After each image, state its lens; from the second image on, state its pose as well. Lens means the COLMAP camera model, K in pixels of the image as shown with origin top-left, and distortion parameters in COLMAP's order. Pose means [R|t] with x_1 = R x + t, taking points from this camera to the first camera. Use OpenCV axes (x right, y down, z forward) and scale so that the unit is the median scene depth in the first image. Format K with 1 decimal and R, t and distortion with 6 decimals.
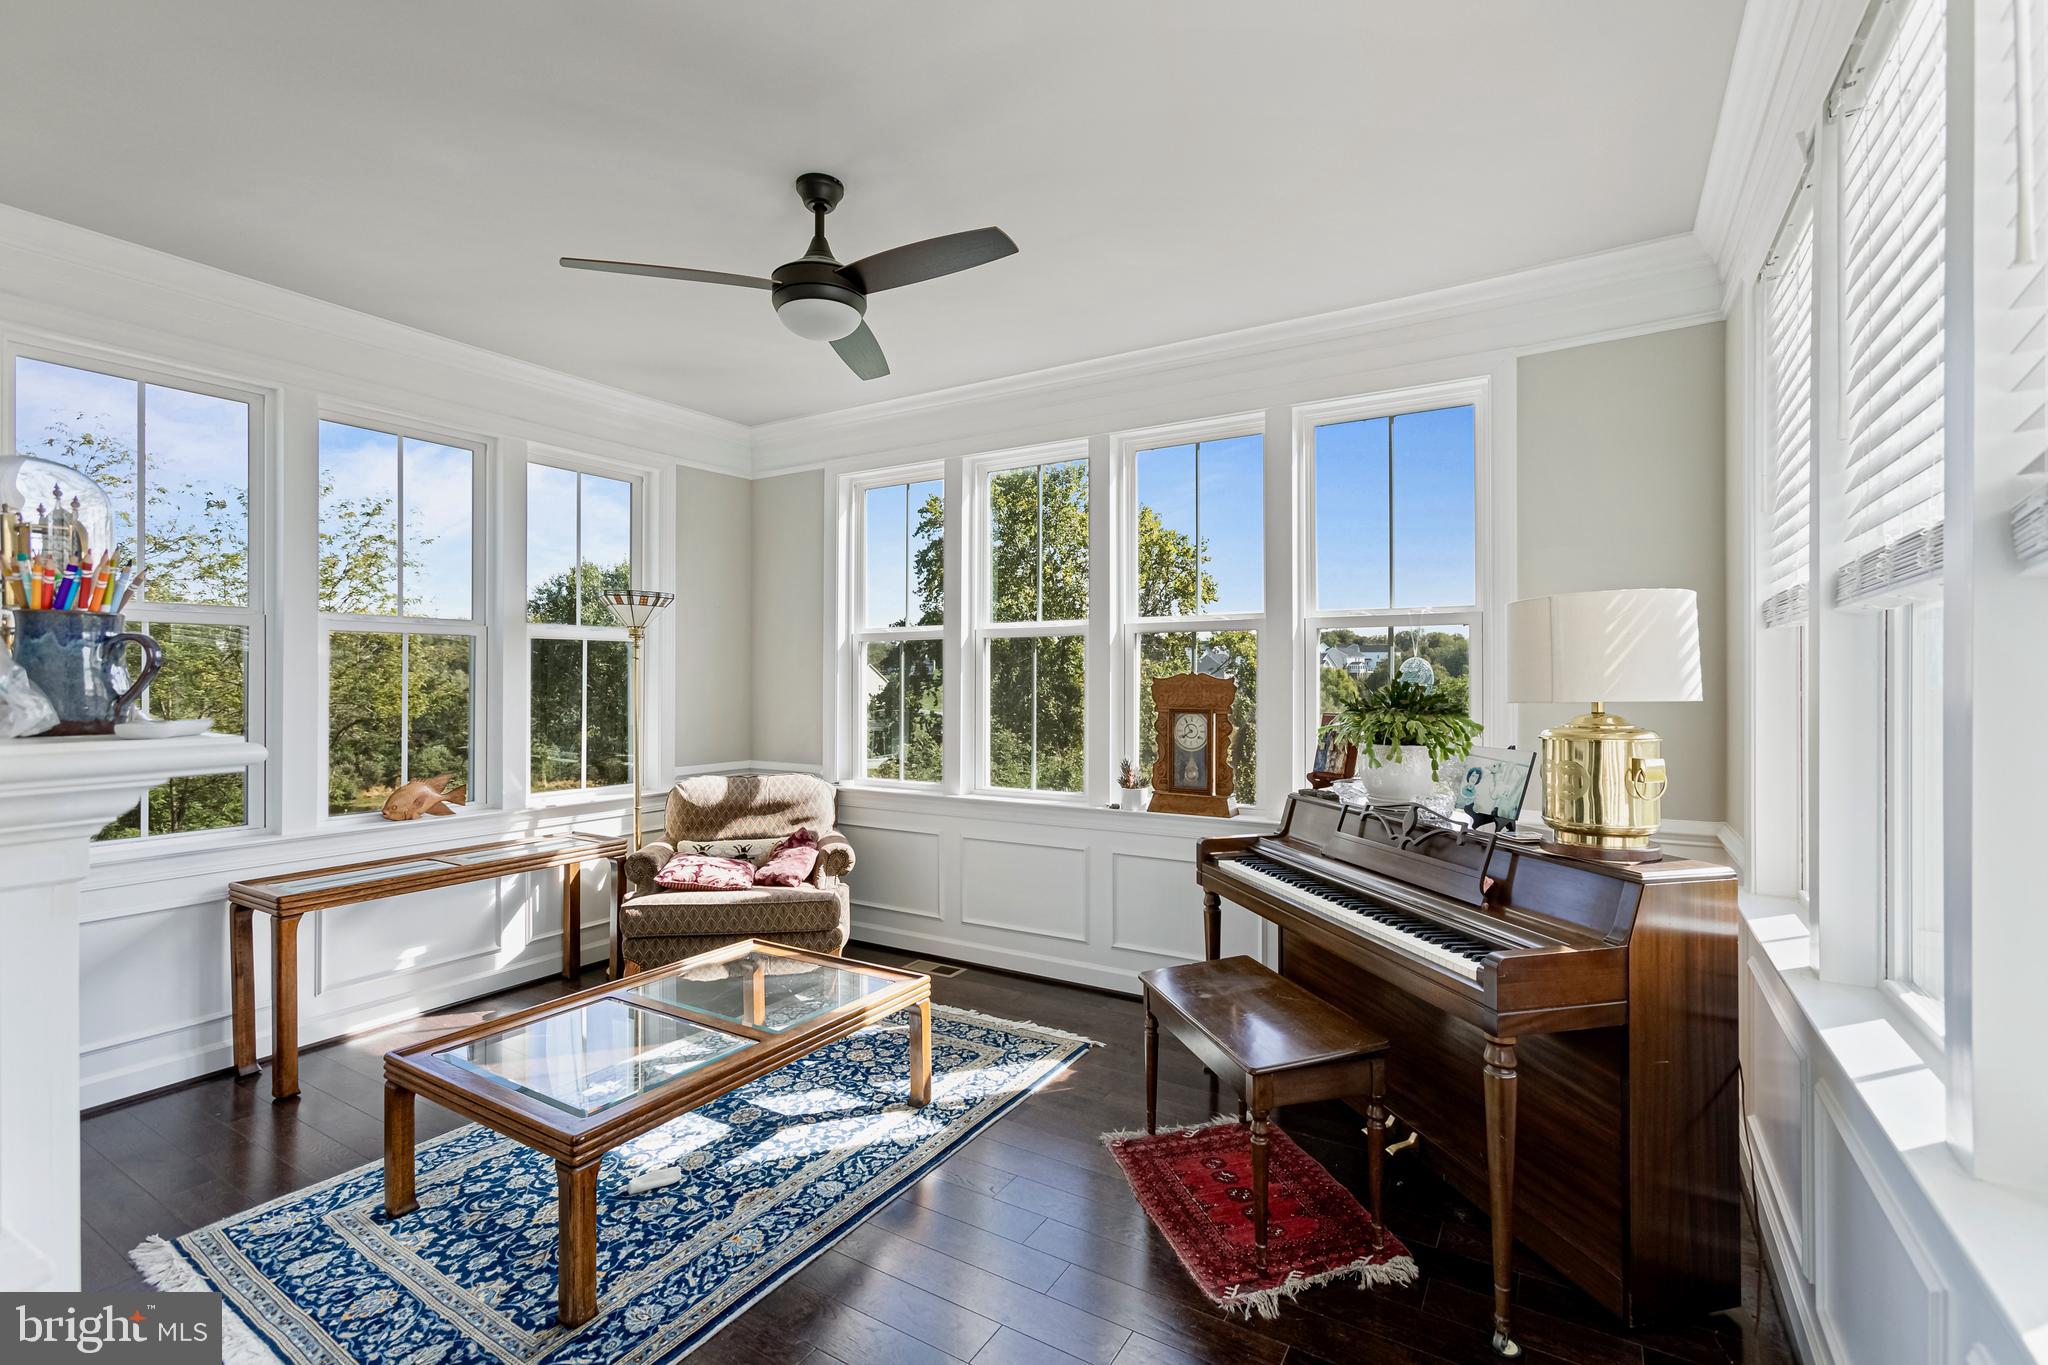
lens RADIAL K [[905.4, 0, 1019.1], [0, 905.4, 678.7], [0, 0, 1]] dist [-0.010543, 0.005366]
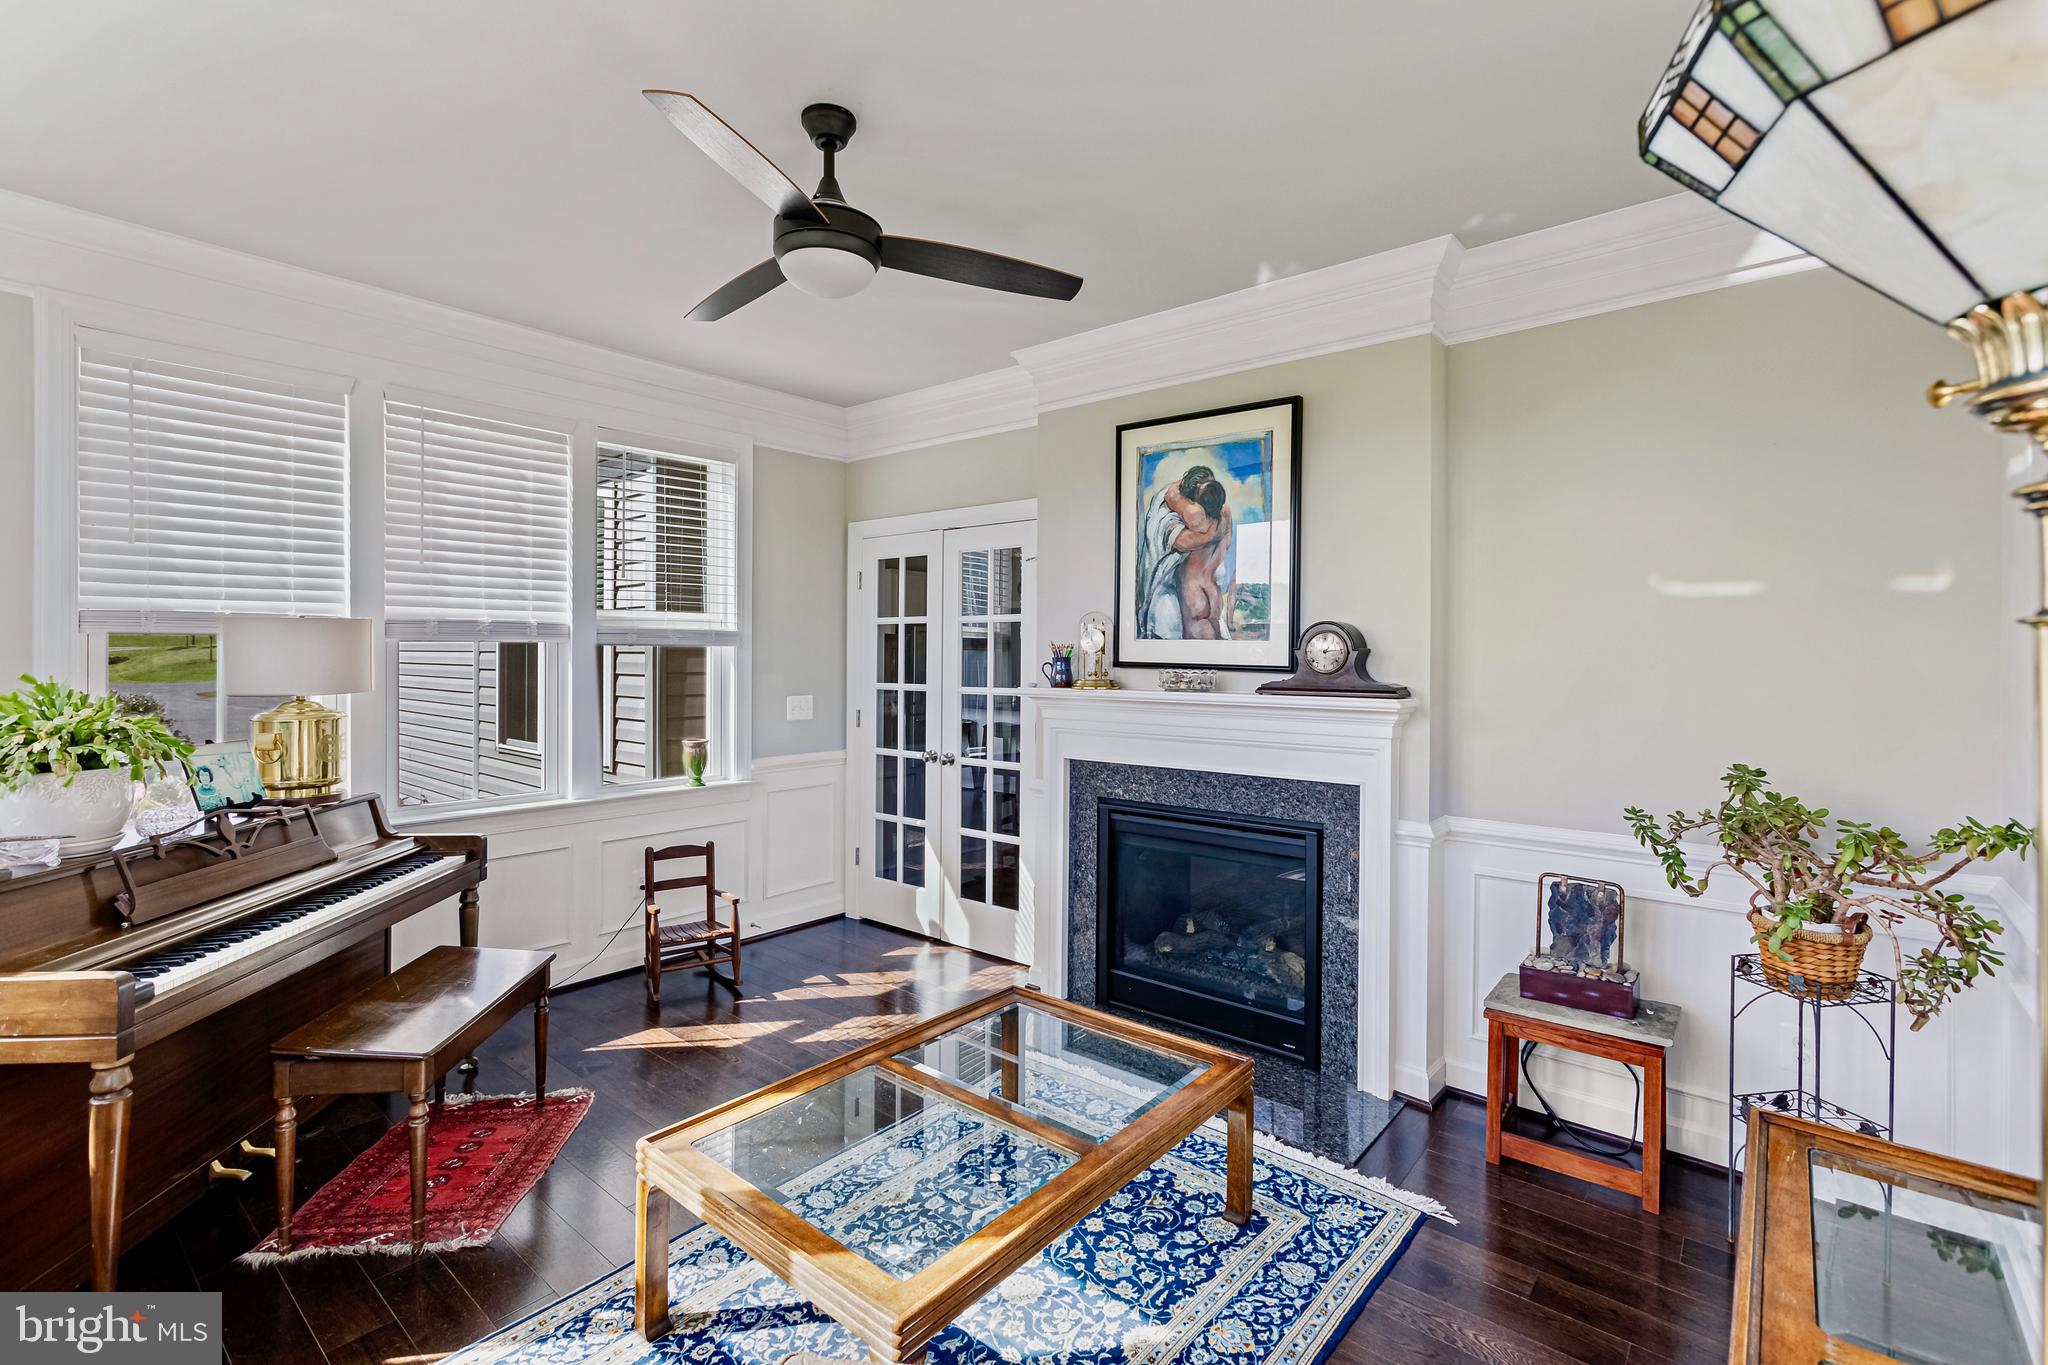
lens RADIAL K [[905.4, 0, 1028.1], [0, 905.4, 671.2], [0, 0, 1]] dist [-0.010543, 0.005366]
pose [[-0.989631, -0.008734, 0.143367, -0.569228], [-0.007608, 0.999936, 0.008397, -0.022687], [-0.143431, 0.007219, -0.989634, 1.939627]]
